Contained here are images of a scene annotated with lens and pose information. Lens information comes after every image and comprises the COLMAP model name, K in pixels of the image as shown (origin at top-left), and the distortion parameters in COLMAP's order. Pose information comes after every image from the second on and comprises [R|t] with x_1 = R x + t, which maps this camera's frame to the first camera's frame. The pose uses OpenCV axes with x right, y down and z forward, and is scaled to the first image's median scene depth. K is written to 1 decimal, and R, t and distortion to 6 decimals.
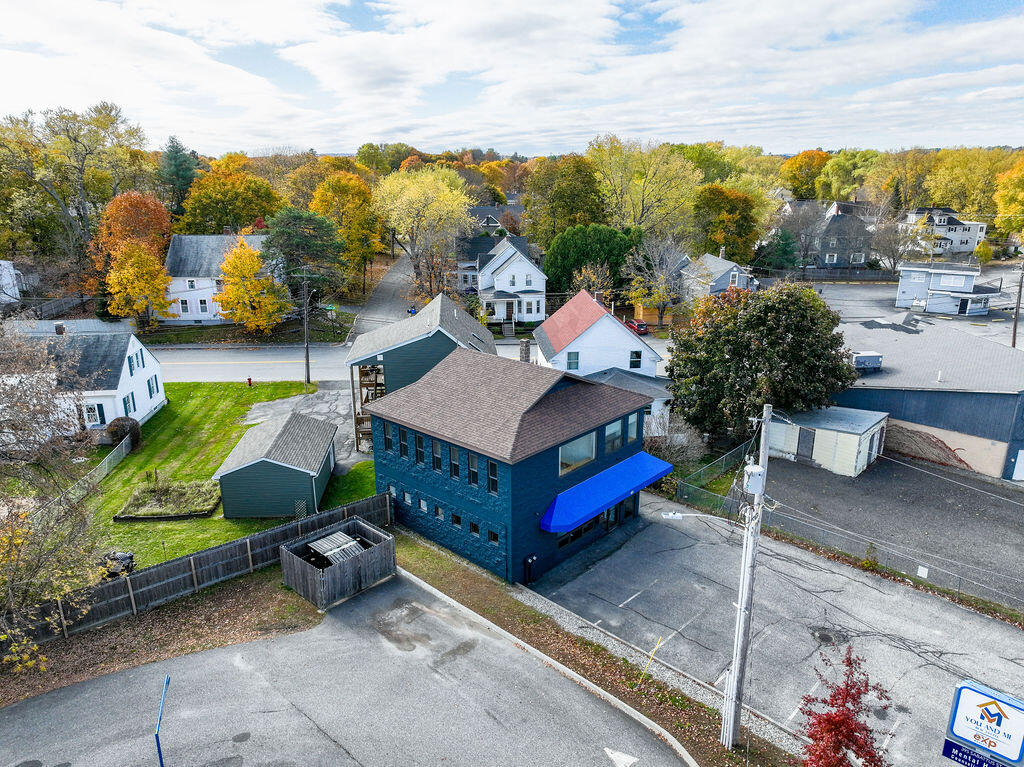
lens RADIAL K [[723.5, 0, 512.0], [0, 723.5, 383.5], [0, 0, 1]] dist [0.004293, 0.005059]
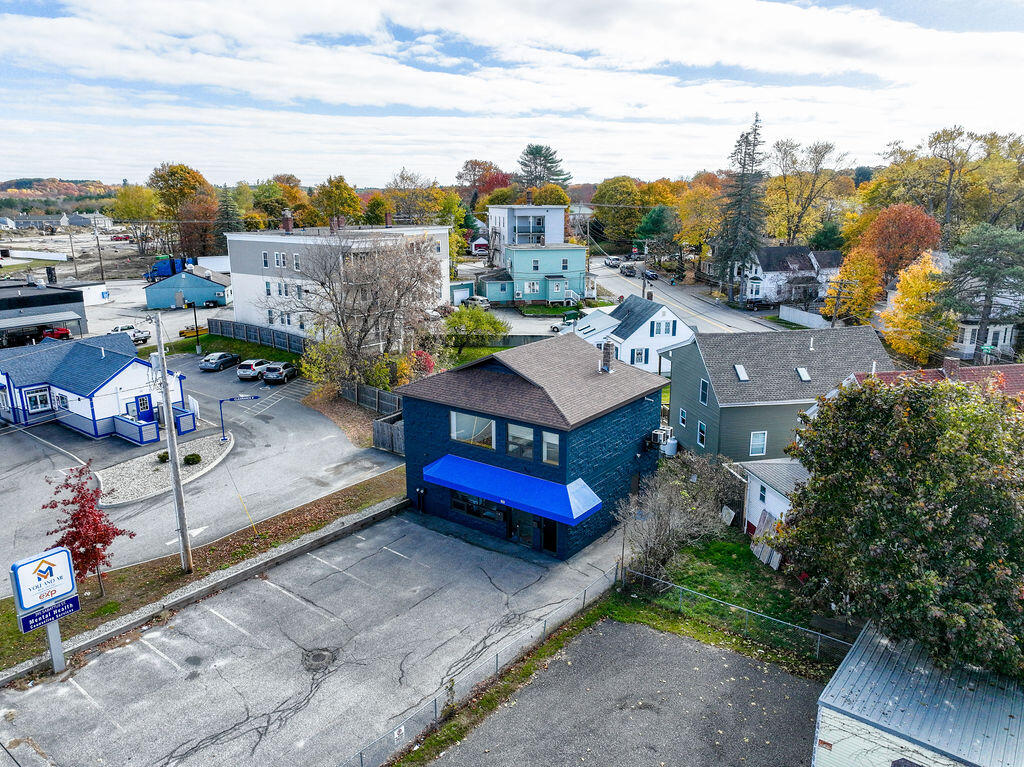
lens RADIAL K [[723.5, 0, 512.0], [0, 723.5, 383.5], [0, 0, 1]] dist [0.004293, 0.005059]
pose [[0.096122, 0.249267, -0.963653, 0.802189], [-0.286626, 0.934060, 0.213022, -0.151952], [0.953208, 0.255732, 0.161230, 0.638417]]
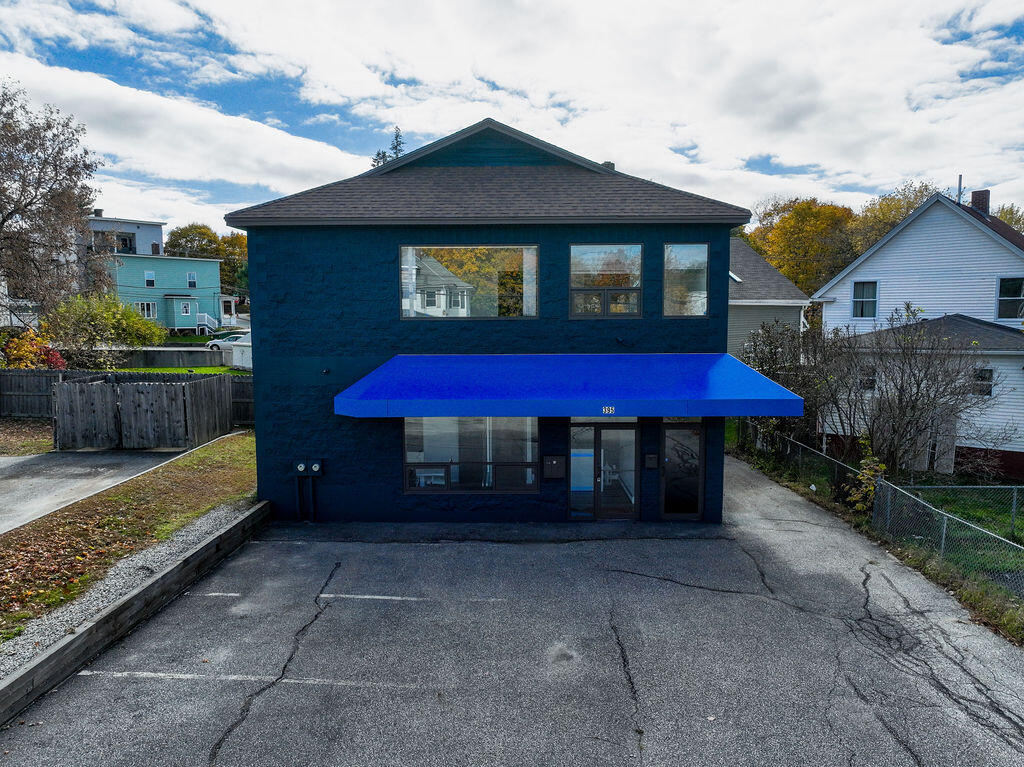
lens RADIAL K [[723.5, 0, 512.0], [0, 723.5, 383.5], [0, 0, 1]] dist [0.004293, 0.005059]
pose [[0.671330, 0.073617, -0.737494, 0.331822], [-0.214246, 0.971850, -0.098014, 0.145573], [0.709518, 0.223805, 0.668204, 0.535179]]
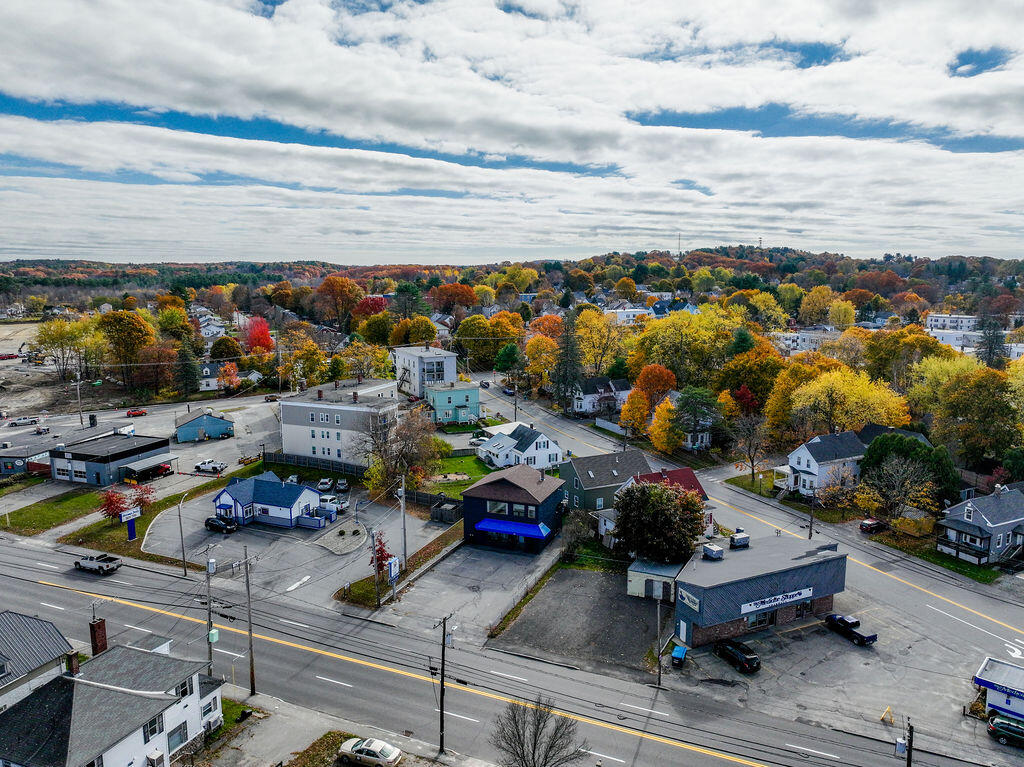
lens RADIAL K [[723.5, 0, 512.0], [0, 723.5, 383.5], [0, 0, 1]] dist [0.004293, 0.005059]
pose [[0.349057, 0.149112, -0.925162, 1.858775], [-0.268970, 0.961661, 0.053514, -0.371959], [0.897672, 0.230161, 0.375781, -0.049219]]
